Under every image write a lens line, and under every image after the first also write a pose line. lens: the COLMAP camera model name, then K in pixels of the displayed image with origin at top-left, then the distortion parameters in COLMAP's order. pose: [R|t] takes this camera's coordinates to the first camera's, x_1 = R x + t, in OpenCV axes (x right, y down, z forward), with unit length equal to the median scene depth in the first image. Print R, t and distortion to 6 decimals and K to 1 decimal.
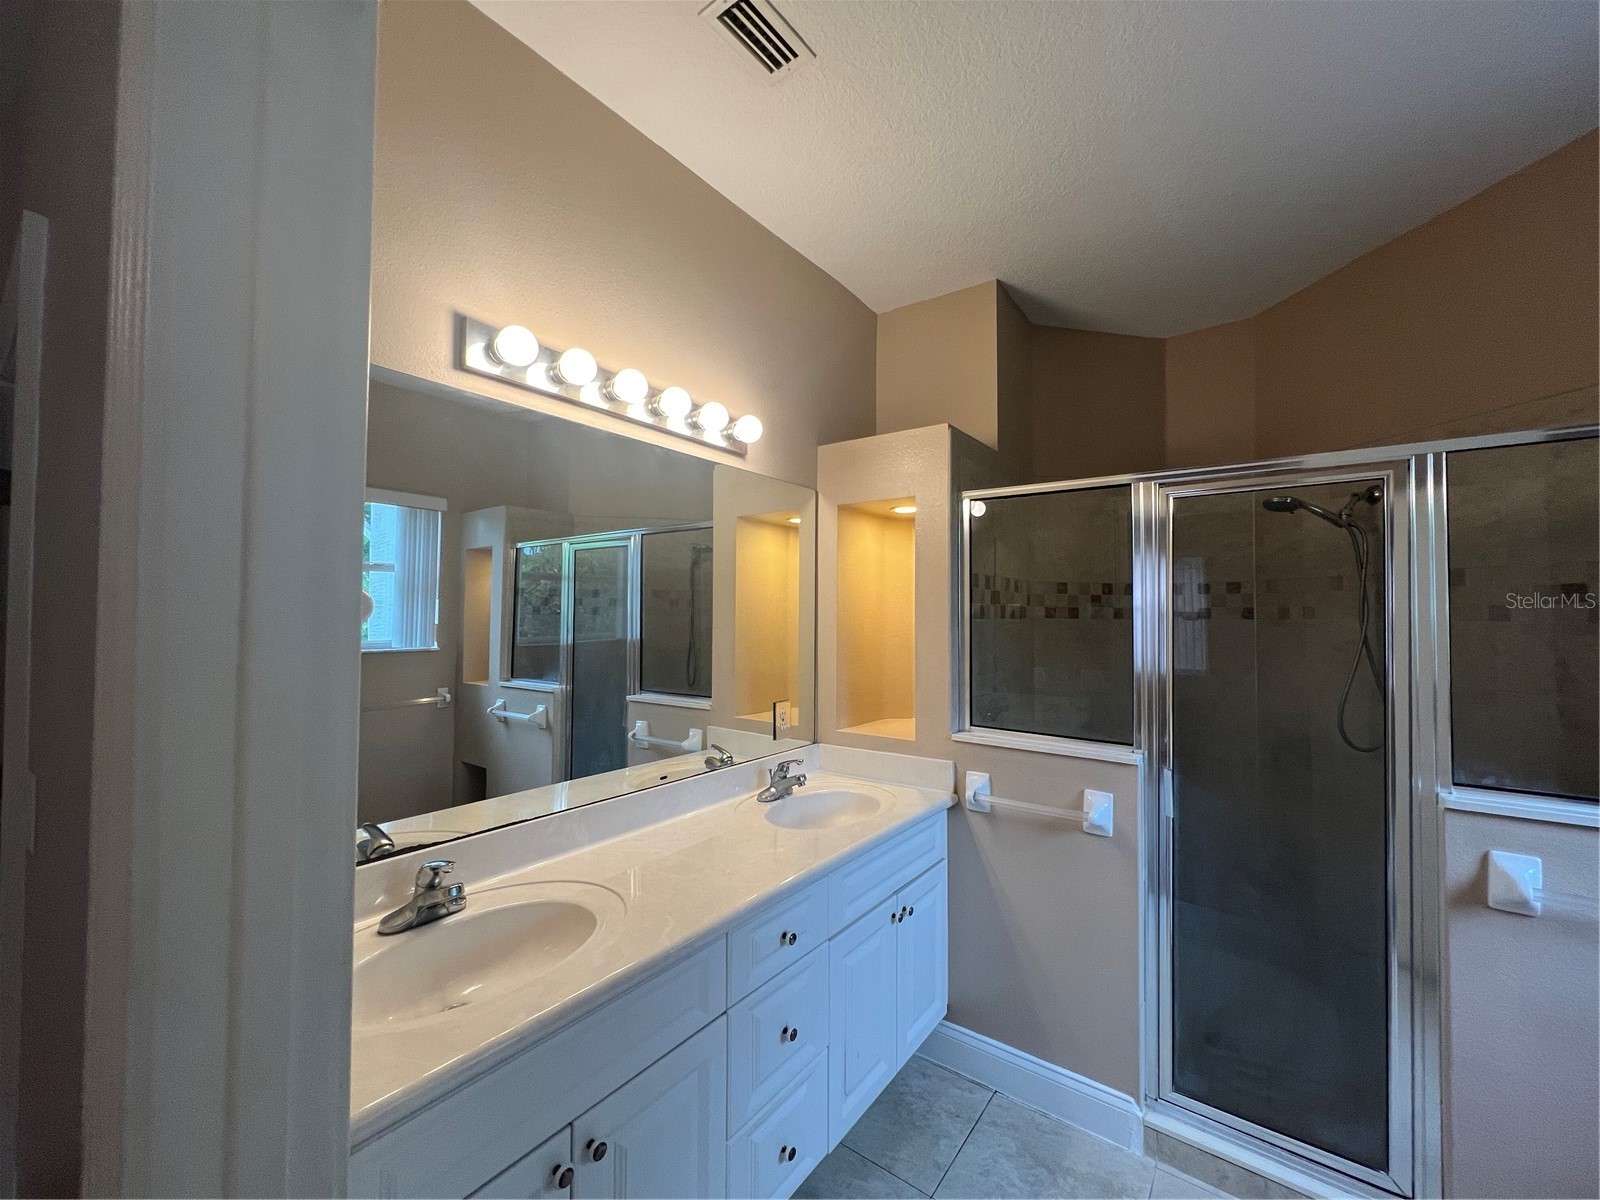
lens RADIAL K [[652.8, 0, 804.0], [0, 652.8, 597.4], [0, 0, 1]] dist [-0.003857, 0.001474]
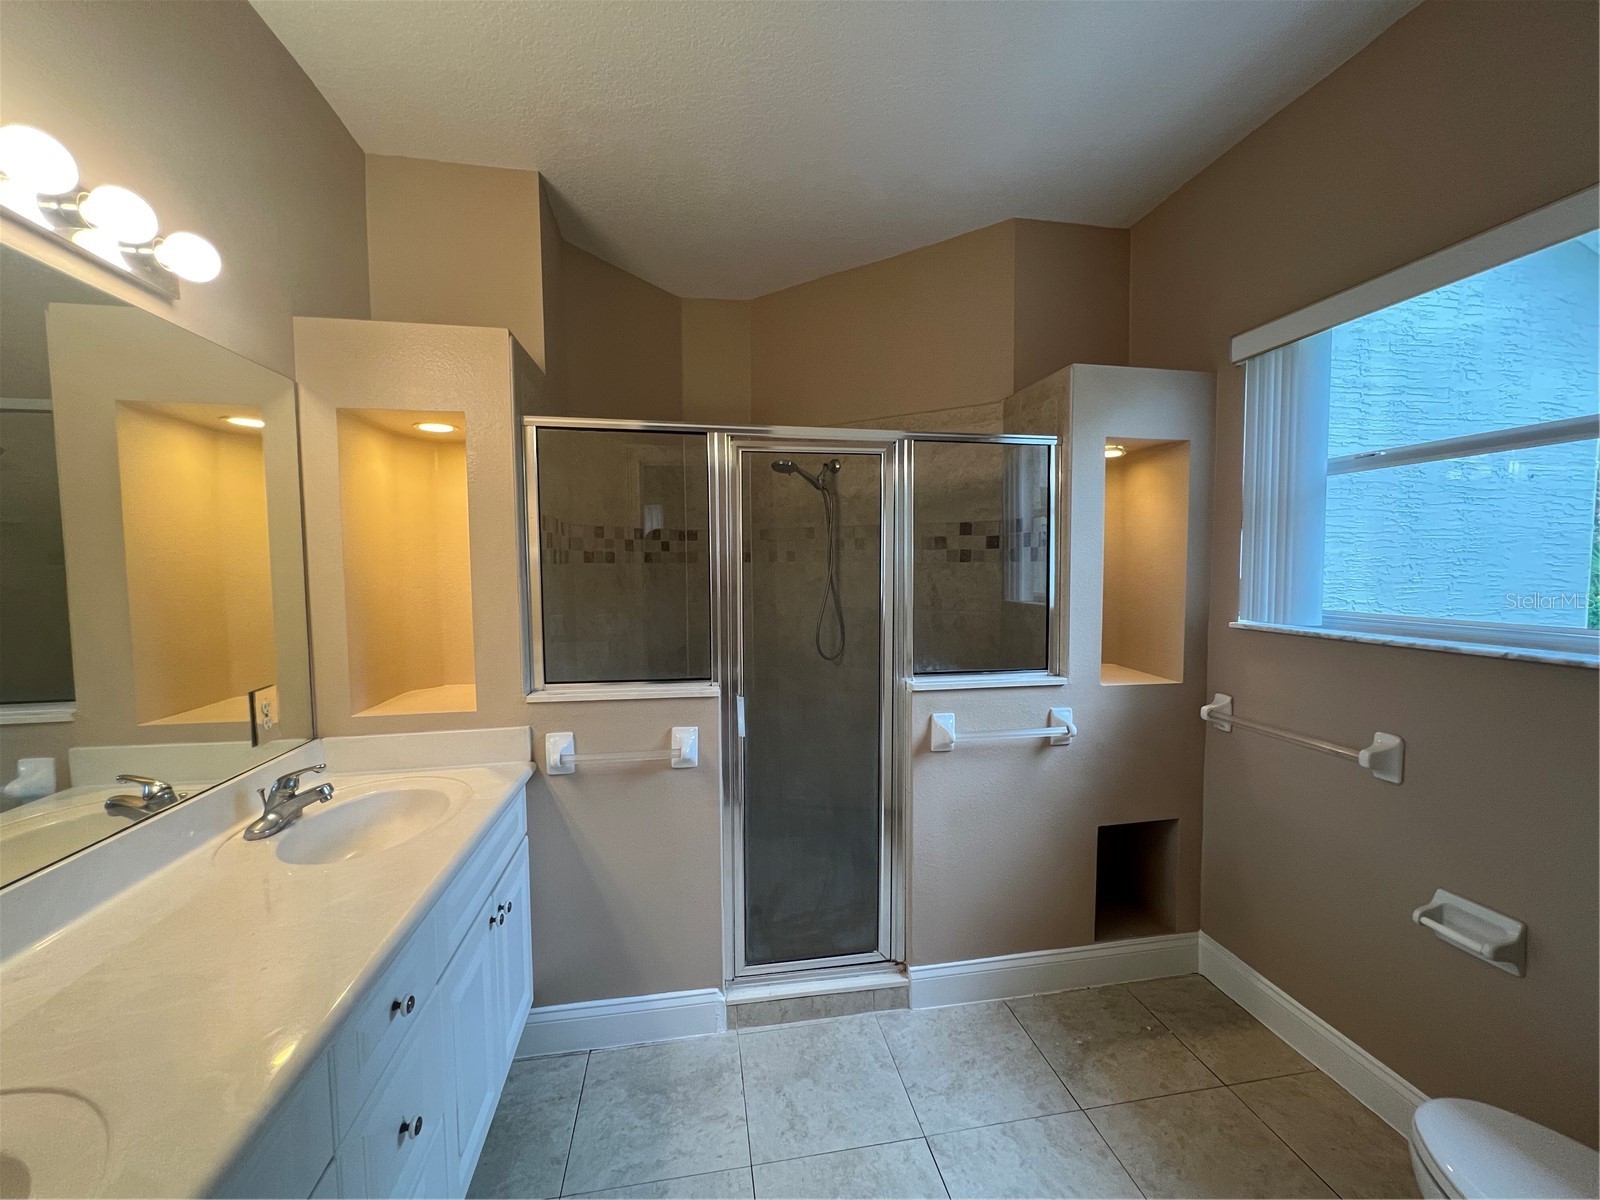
lens RADIAL K [[652.8, 0, 805.4], [0, 652.8, 600.2], [0, 0, 1]] dist [-0.003857, 0.001474]
pose [[0.682400, -0.051699, 0.729148, -0.151448], [-0.012365, 0.996537, 0.082230, 0.004939], [-0.730874, -0.065130, 0.679398, 0.142164]]
